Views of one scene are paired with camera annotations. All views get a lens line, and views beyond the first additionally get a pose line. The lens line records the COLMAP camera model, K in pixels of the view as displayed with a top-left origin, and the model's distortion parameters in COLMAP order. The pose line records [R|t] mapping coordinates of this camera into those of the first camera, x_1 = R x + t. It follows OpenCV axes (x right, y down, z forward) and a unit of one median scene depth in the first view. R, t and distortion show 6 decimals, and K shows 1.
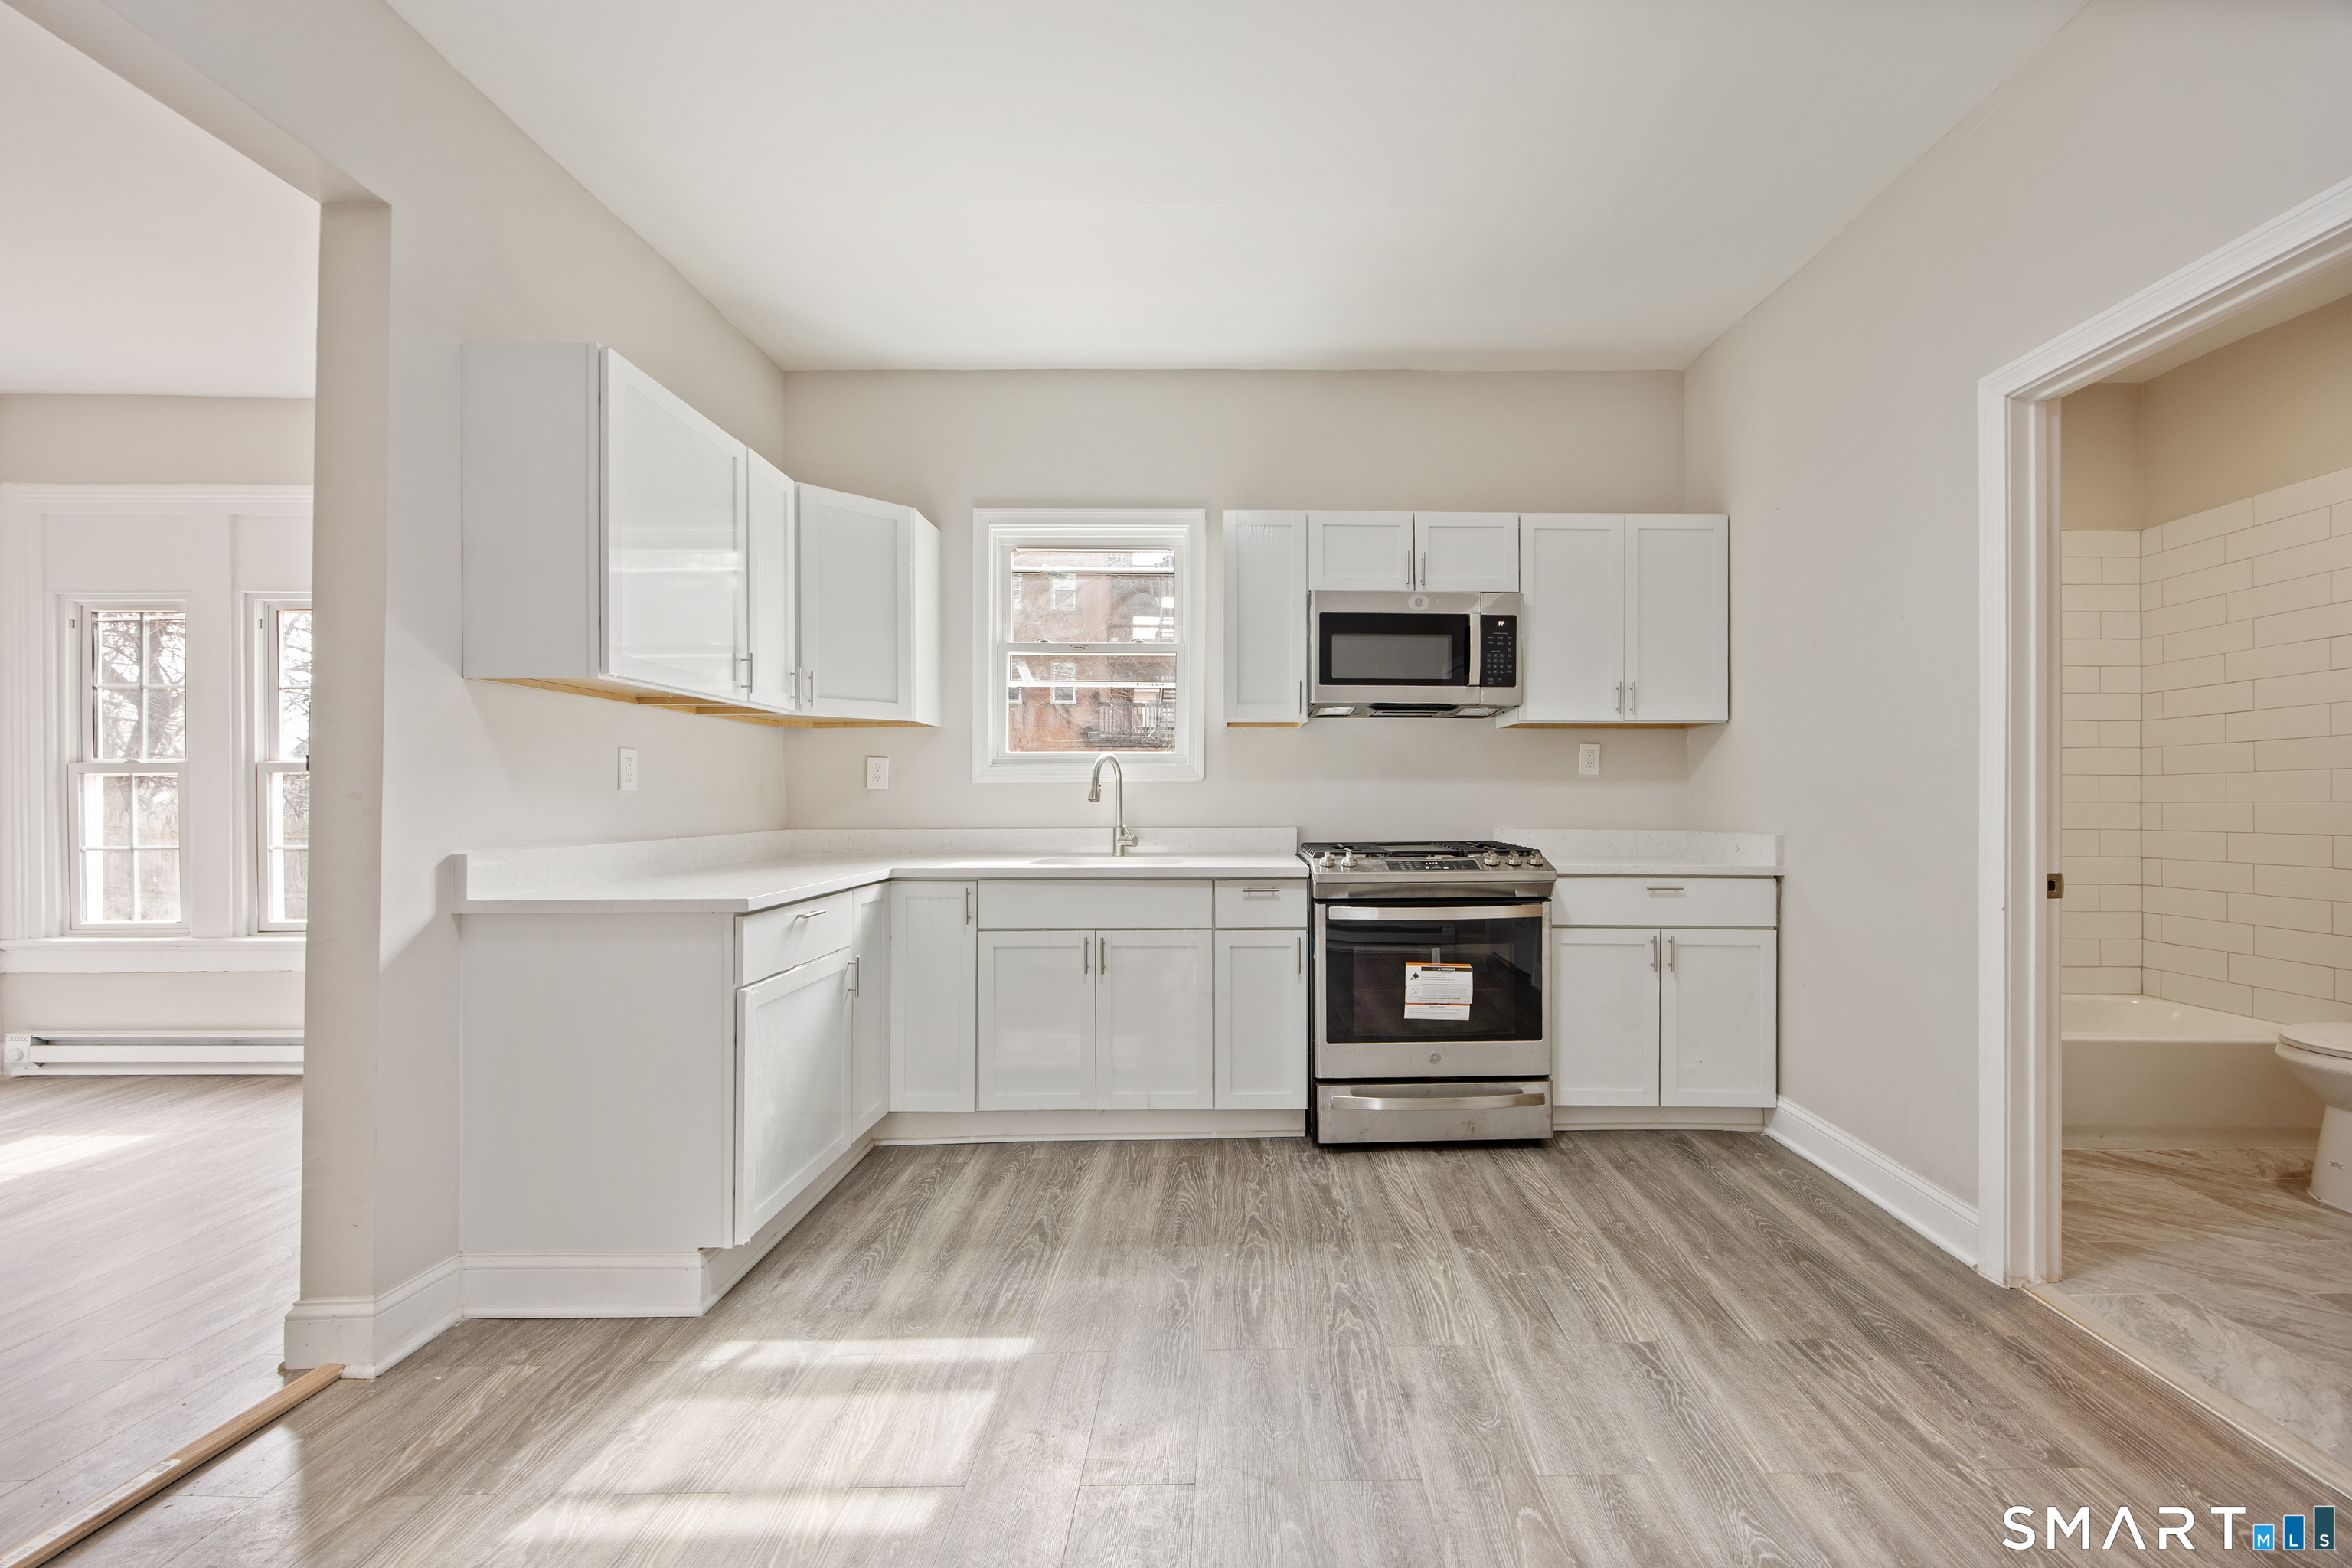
lens RADIAL K [[928.9, 0, 1256.4], [0, 928.9, 793.3], [0, 0, 1]] dist [0.001780, 0.000518]
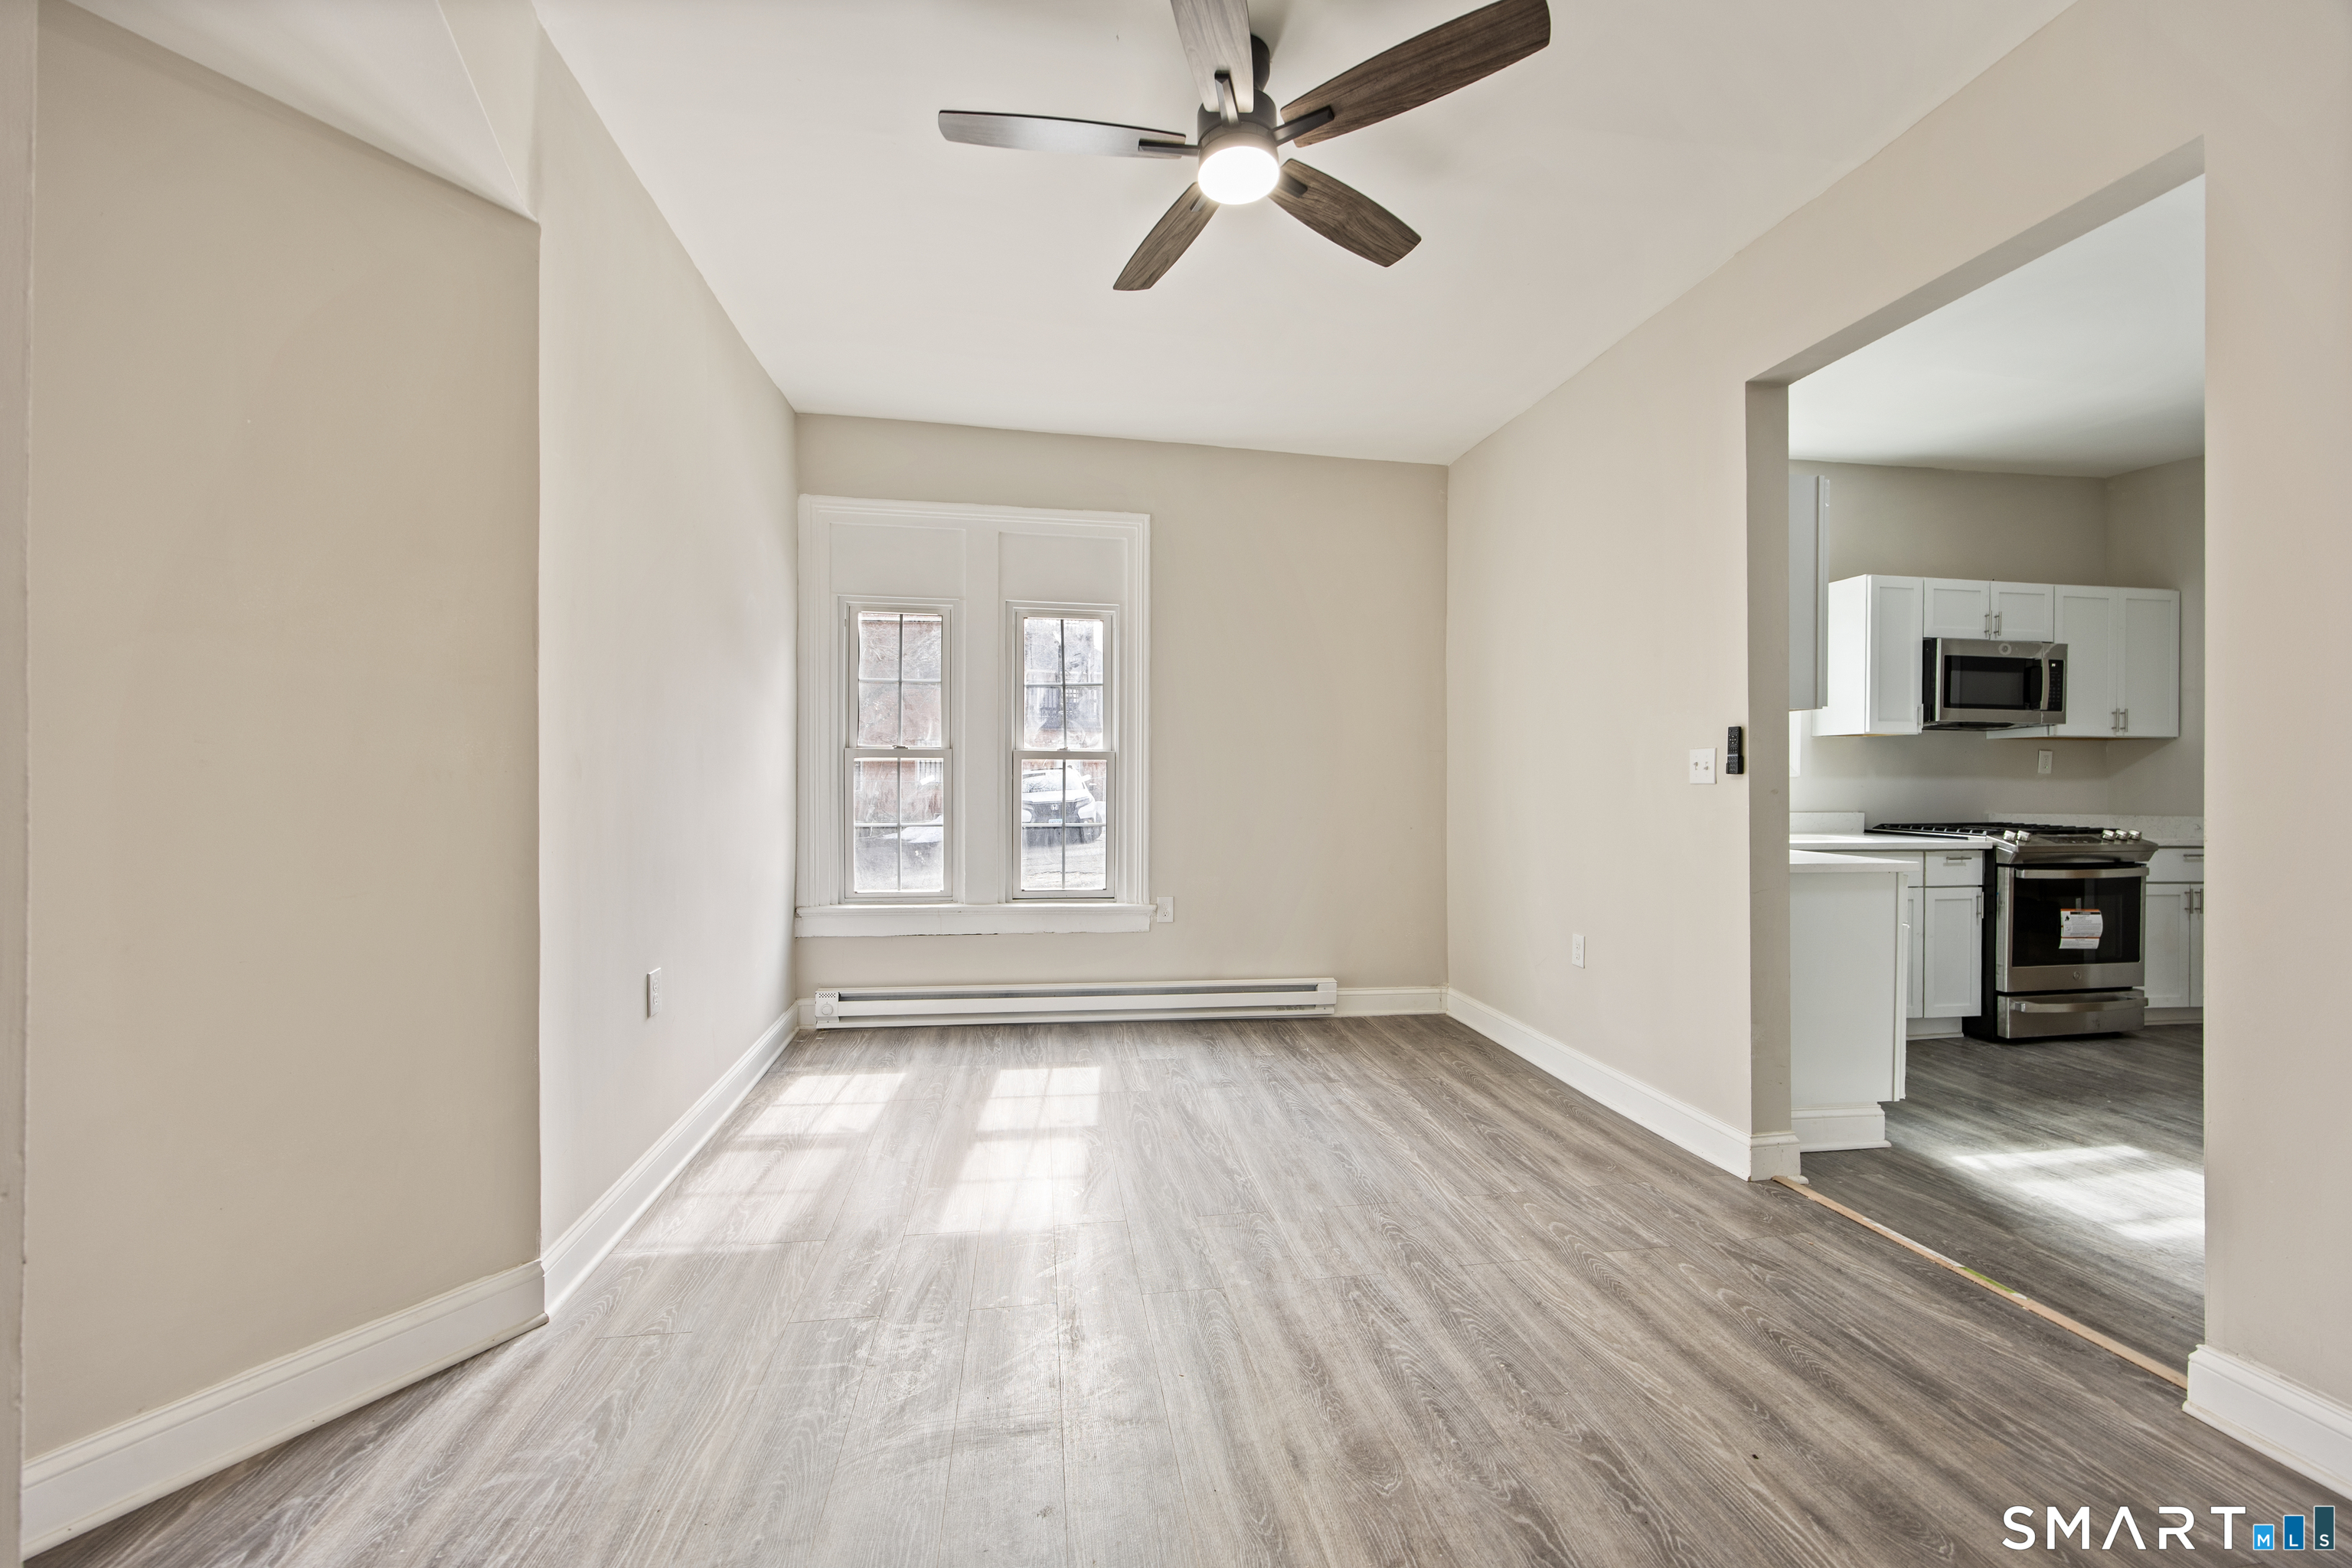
lens RADIAL K [[927.1, 0, 1181.3], [0, 927.1, 772.5], [0, 0, 1]] dist [0.000498, 0.000092]
pose [[0.989212, 0.010328, 0.146125, -1.241879], [-0.010743, 0.999940, 0.002053, -0.012070], [-0.146095, -0.003600, 0.989264, -0.180078]]
